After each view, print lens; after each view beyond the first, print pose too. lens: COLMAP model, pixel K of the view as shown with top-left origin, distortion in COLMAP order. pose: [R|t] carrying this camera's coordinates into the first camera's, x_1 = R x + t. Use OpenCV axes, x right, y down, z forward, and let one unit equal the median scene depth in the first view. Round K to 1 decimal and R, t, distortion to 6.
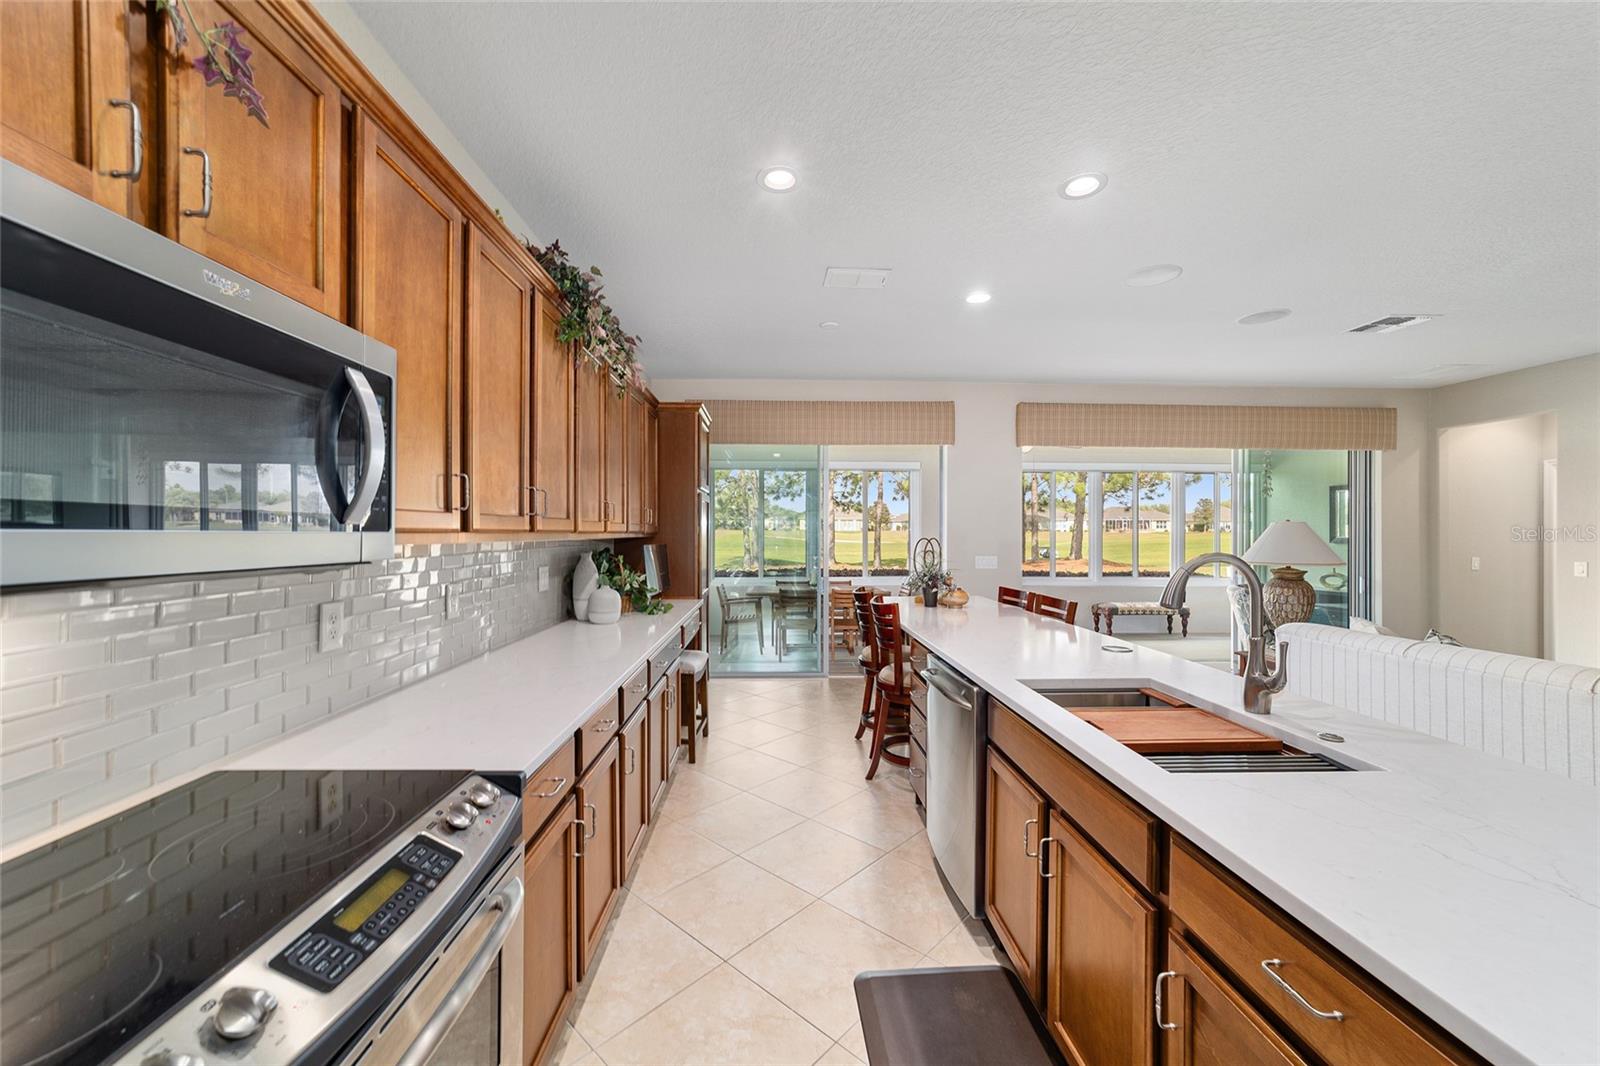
lens RADIAL K [[612.7, 0, 794.7], [0, 612.7, 529.9], [0, 0, 1]] dist [-0.019884, 0.009704]
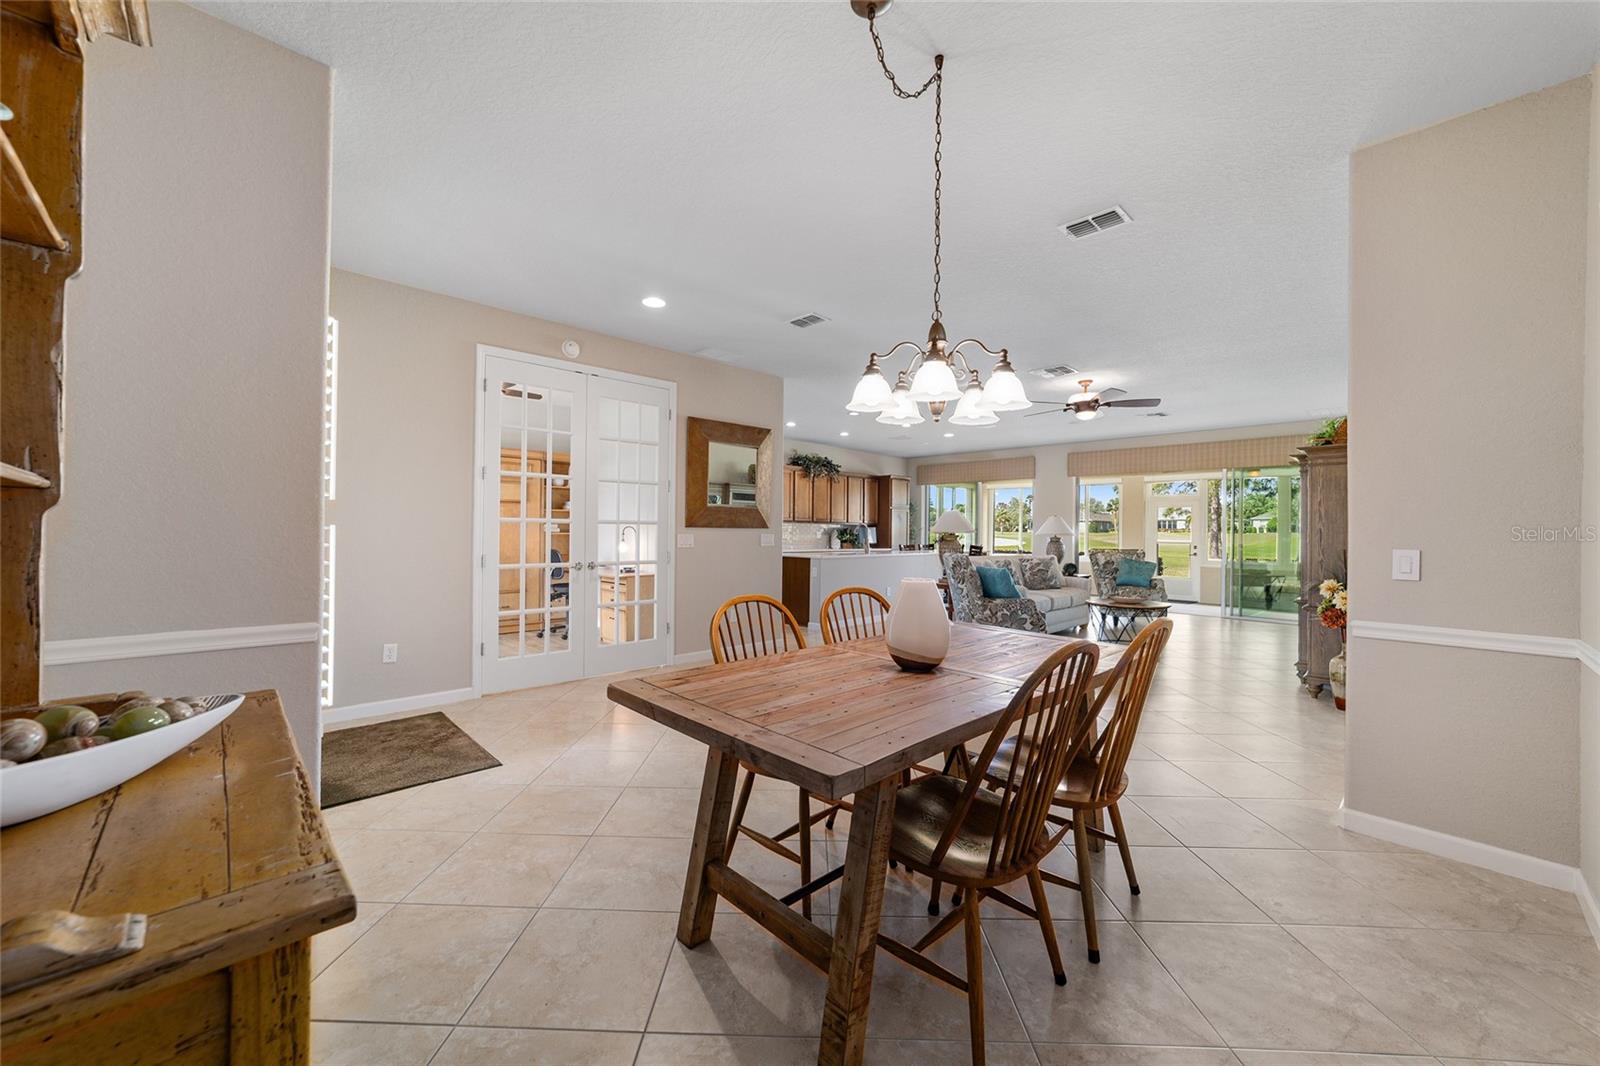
lens RADIAL K [[612.7, 0, 794.7], [0, 612.7, 529.9], [0, 0, 1]] dist [-0.019884, 0.009704]
pose [[0.664497, 0.003098, -0.747285, 1.812423], [-0.006518, 0.999977, -0.001651, 0.046137], [0.747263, 0.005968, 0.664502, -1.258189]]
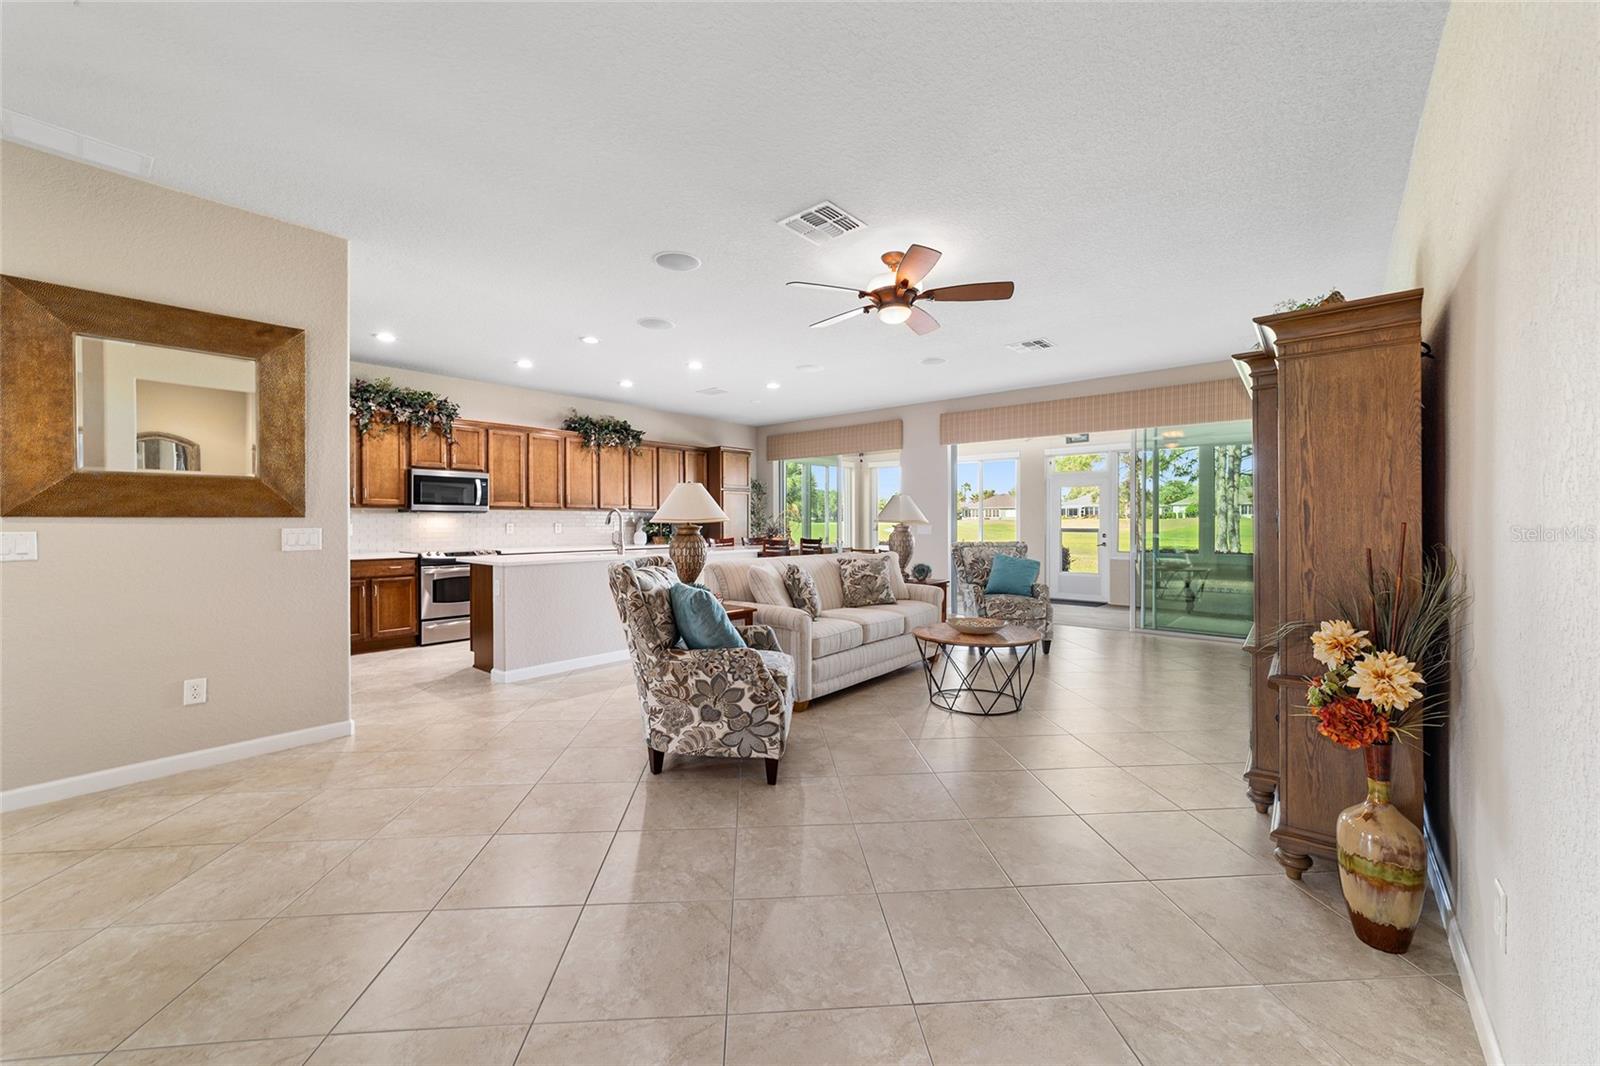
lens RADIAL K [[618.0, 0, 798.4], [0, 618.0, 527.1], [0, 0, 1]] dist [-0.022489, 0.010181]
pose [[0.734382, 0.001482, -0.678735, 1.643727], [0.006380, 0.999938, 0.009087, 0.050612], [0.678707, -0.011003, 0.734327, -0.379101]]
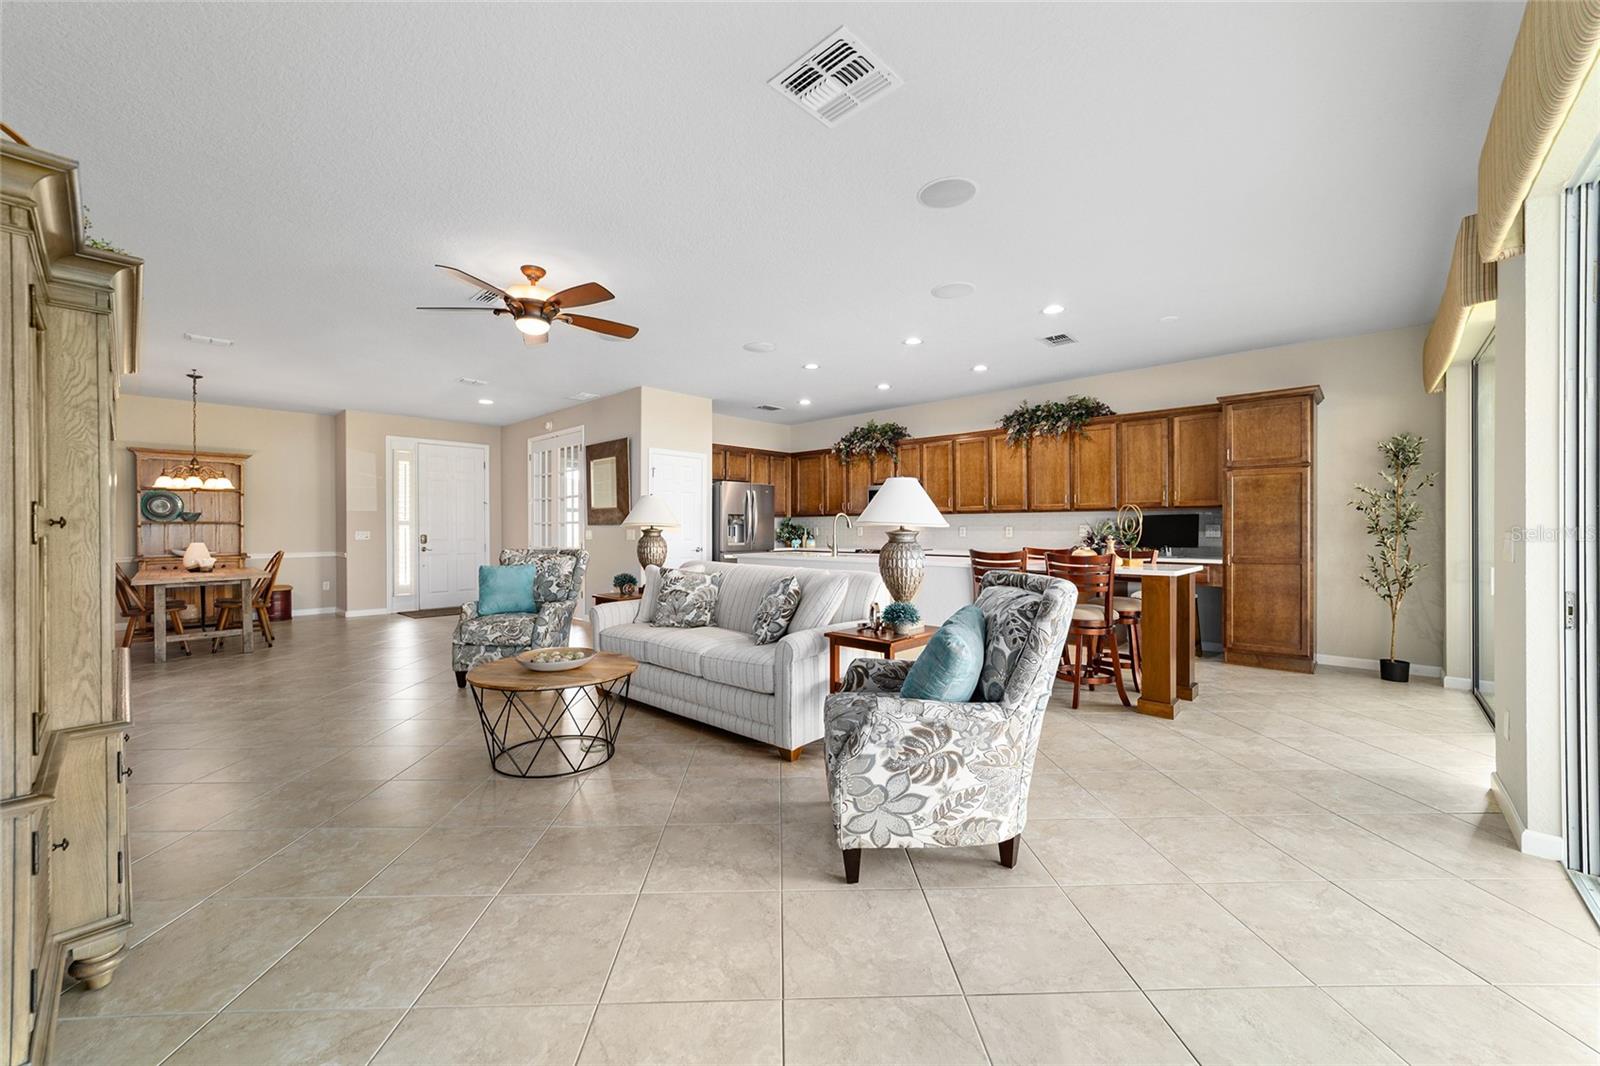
lens RADIAL K [[612.7, 0, 794.7], [0, 612.7, 529.9], [0, 0, 1]] dist [-0.019884, 0.009704]
pose [[-0.710272, 0.002258, -0.703923, 1.492989], [0.004640, 0.999988, -0.001474, 0.060926], [0.703912, -0.004314, -0.710275, 1.459054]]
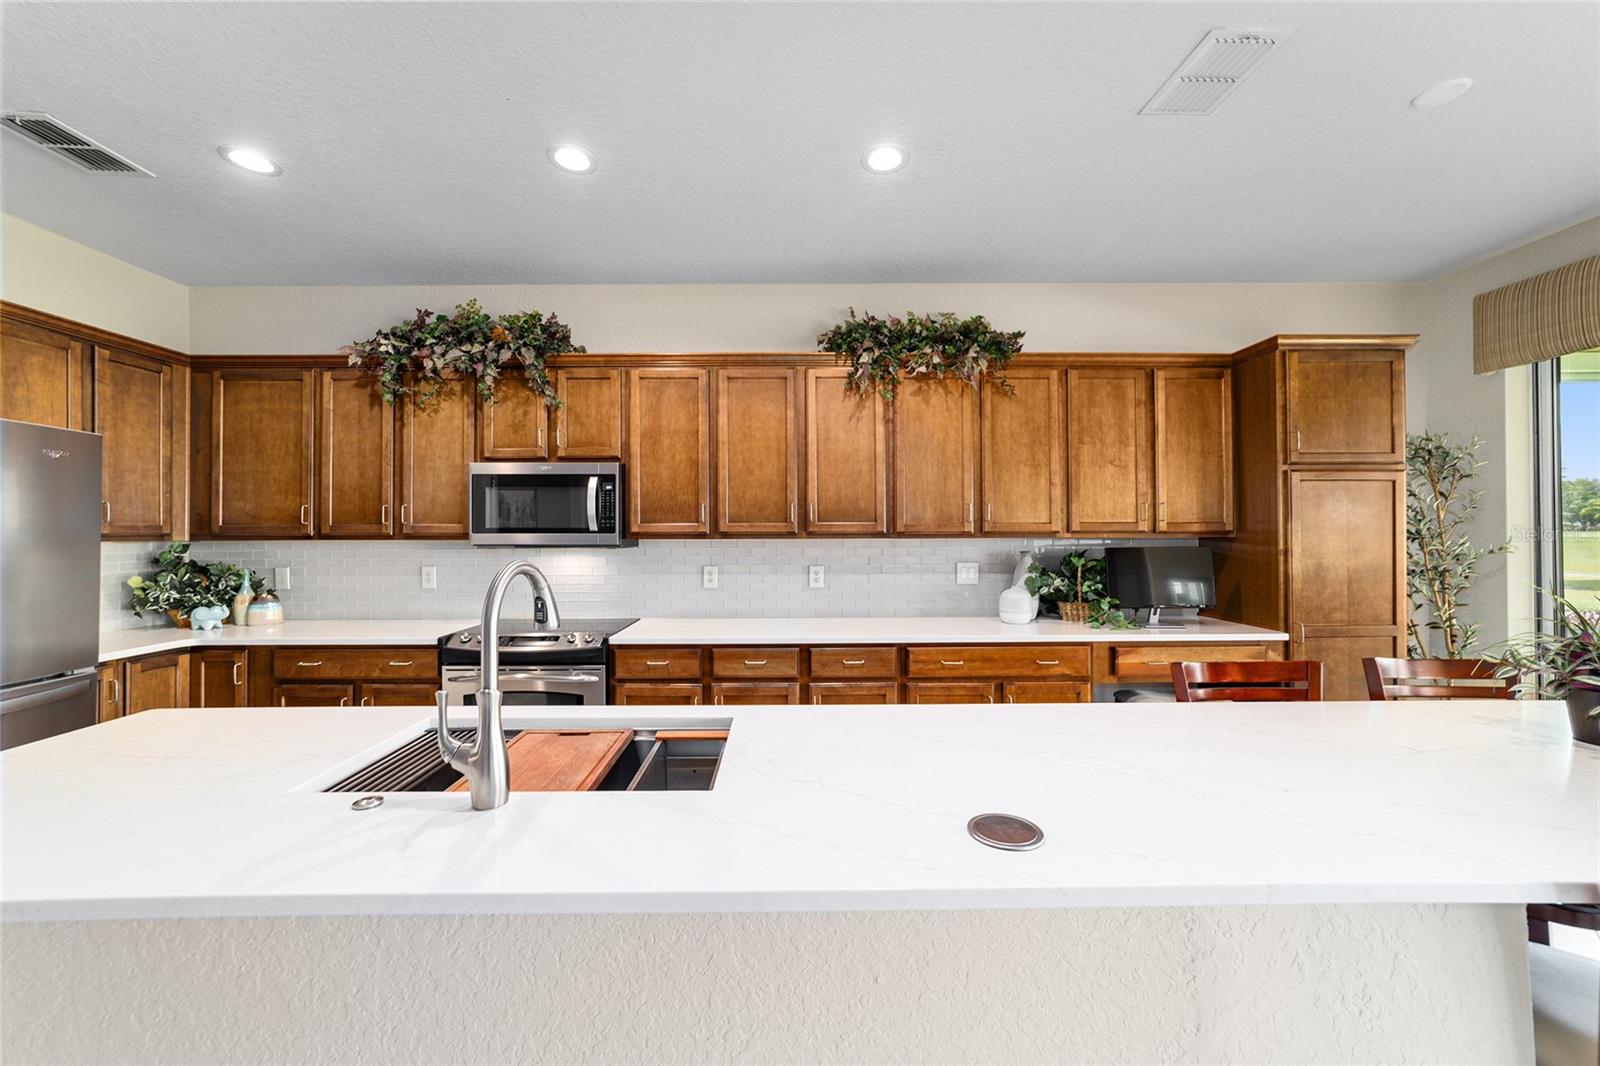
lens RADIAL K [[612.7, 0, 794.7], [0, 612.7, 529.9], [0, 0, 1]] dist [-0.019884, 0.009704]
pose [[-0.026475, -0.007847, -0.999619, 0.597320], [0.008448, 0.999932, -0.008073, 0.004567], [0.999614, -0.008659, -0.026406, 0.569015]]
